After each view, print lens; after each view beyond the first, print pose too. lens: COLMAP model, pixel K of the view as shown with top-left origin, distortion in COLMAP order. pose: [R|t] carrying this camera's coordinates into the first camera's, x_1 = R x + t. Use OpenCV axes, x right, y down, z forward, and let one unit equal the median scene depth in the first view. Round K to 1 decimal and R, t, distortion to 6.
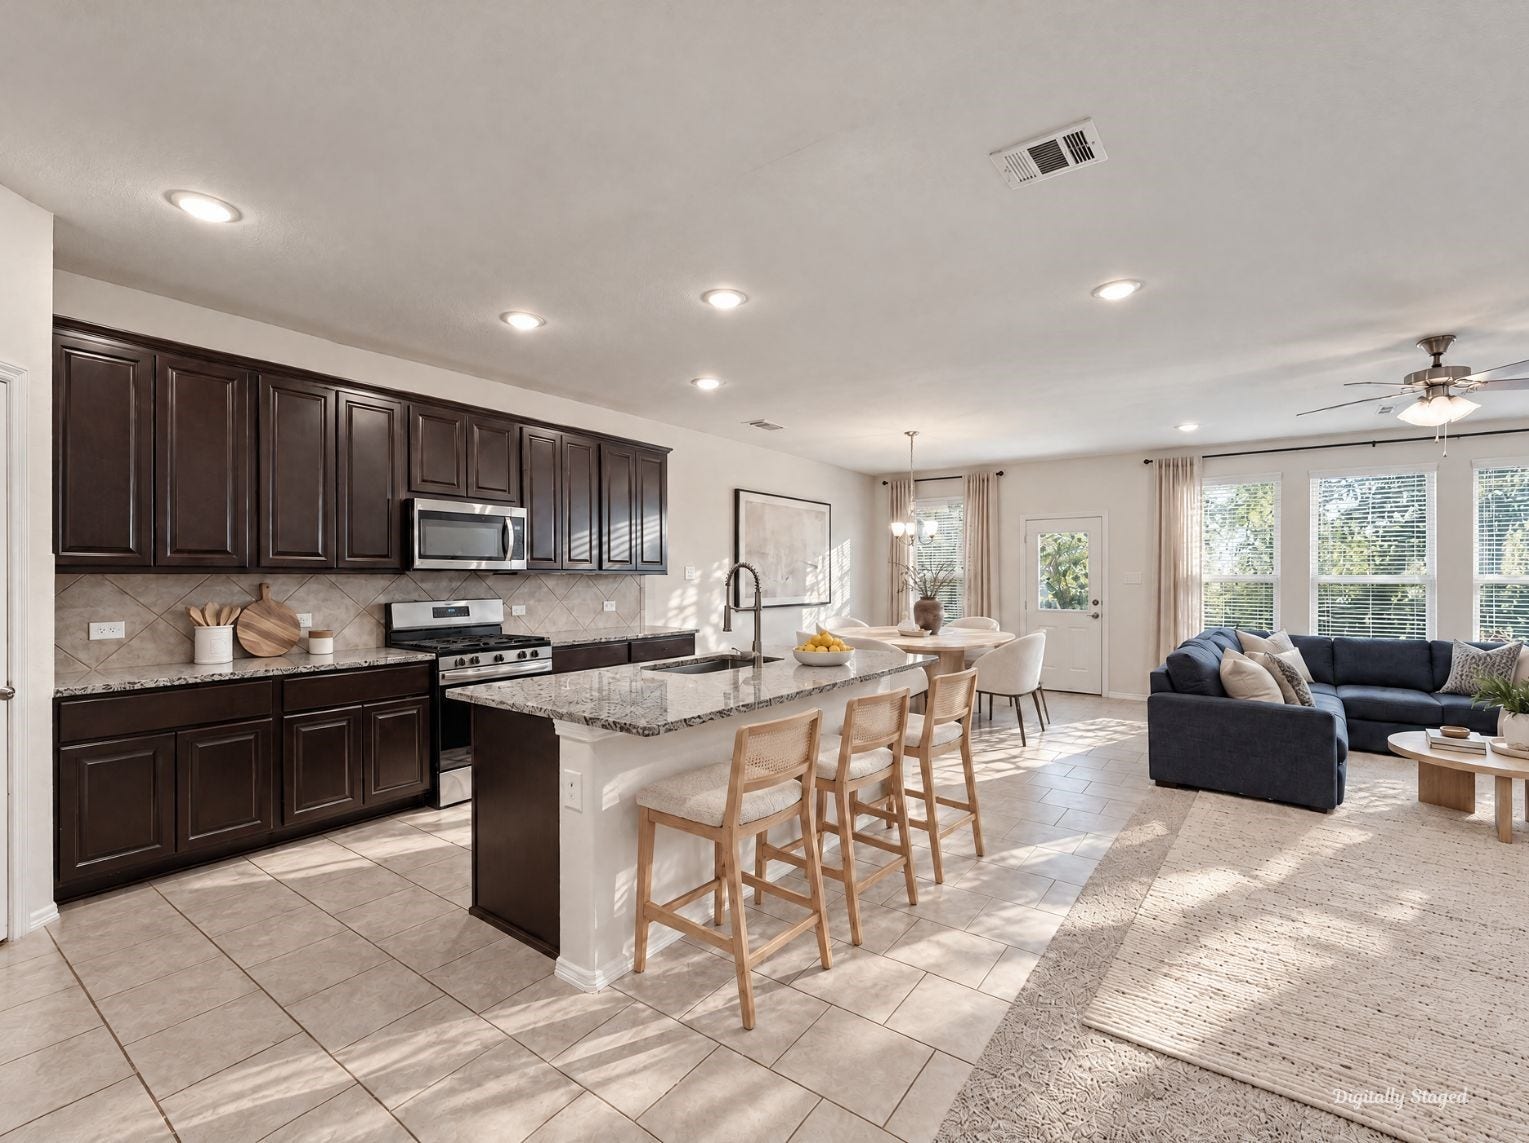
lens RADIAL K [[679.8, 0, 764.6], [0, 679.8, 571.8], [0, 0, 1]] dist [0.000739, 0.000117]
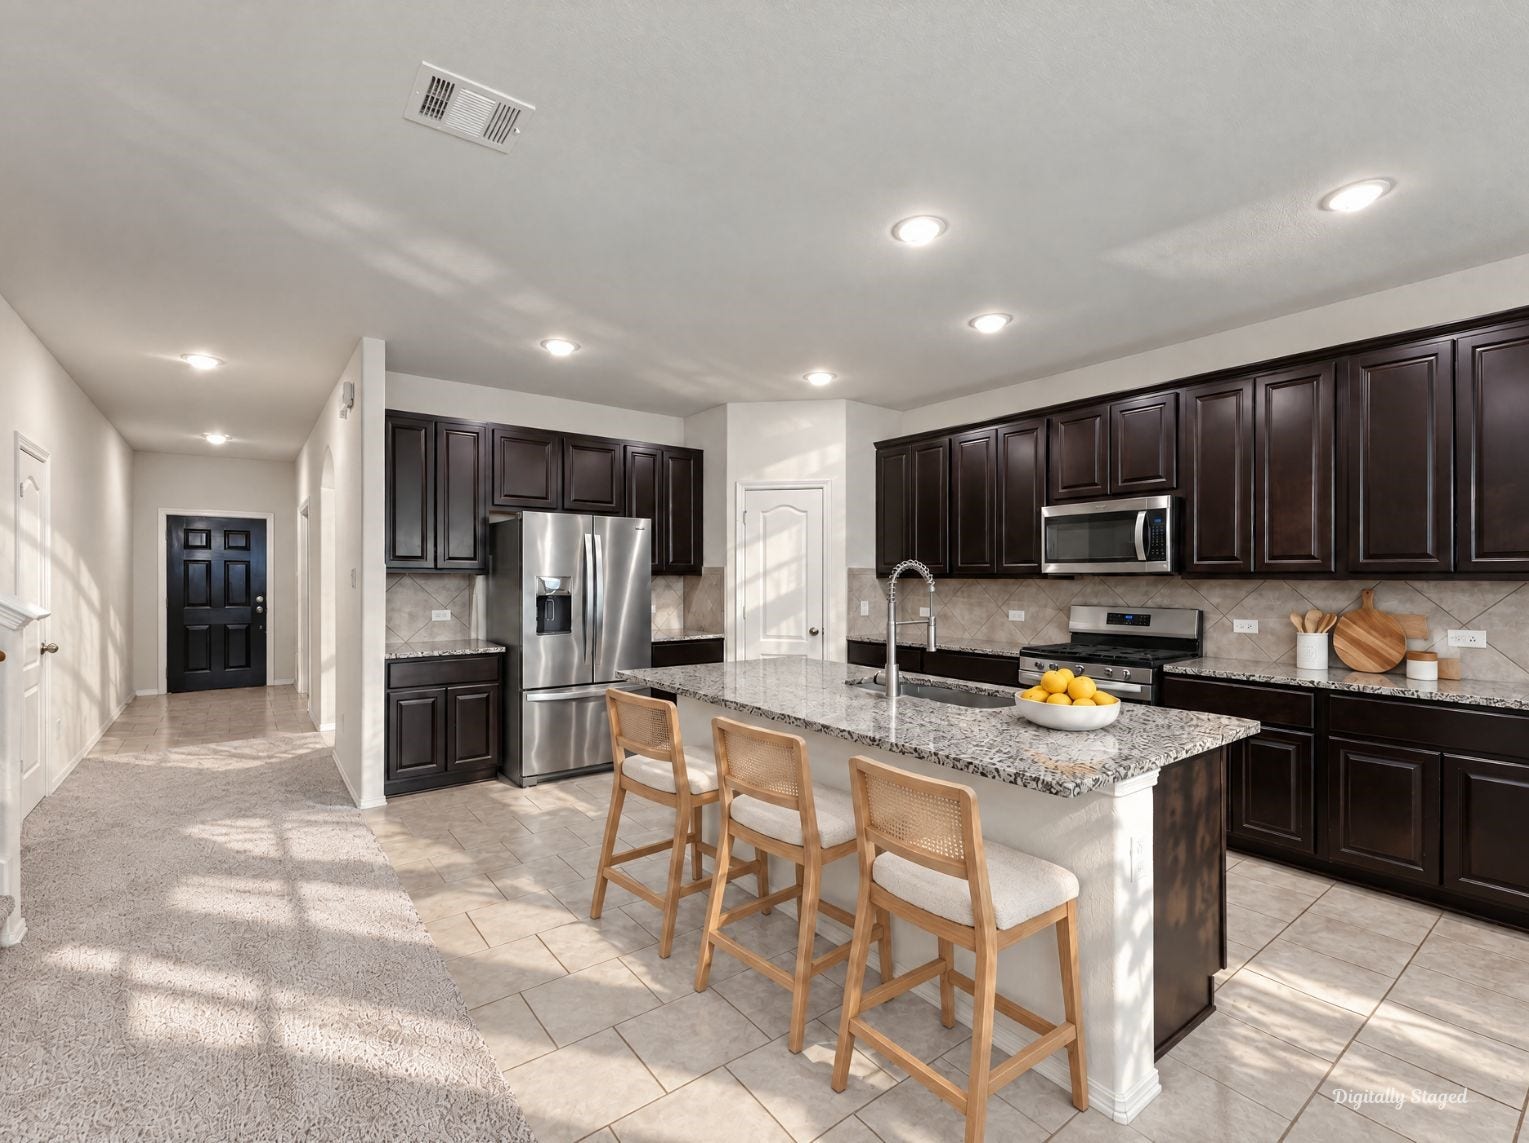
lens RADIAL K [[679.8, 0, 768.5], [0, 679.8, 573.6], [0, 0, 1]] dist [0.000739, 0.000117]
pose [[-0.299753, -0.004714, -0.954005, 0.576362], [-0.005213, 0.999981, -0.003303, 0.002549], [0.954003, 0.003984, -0.299772, 0.826448]]
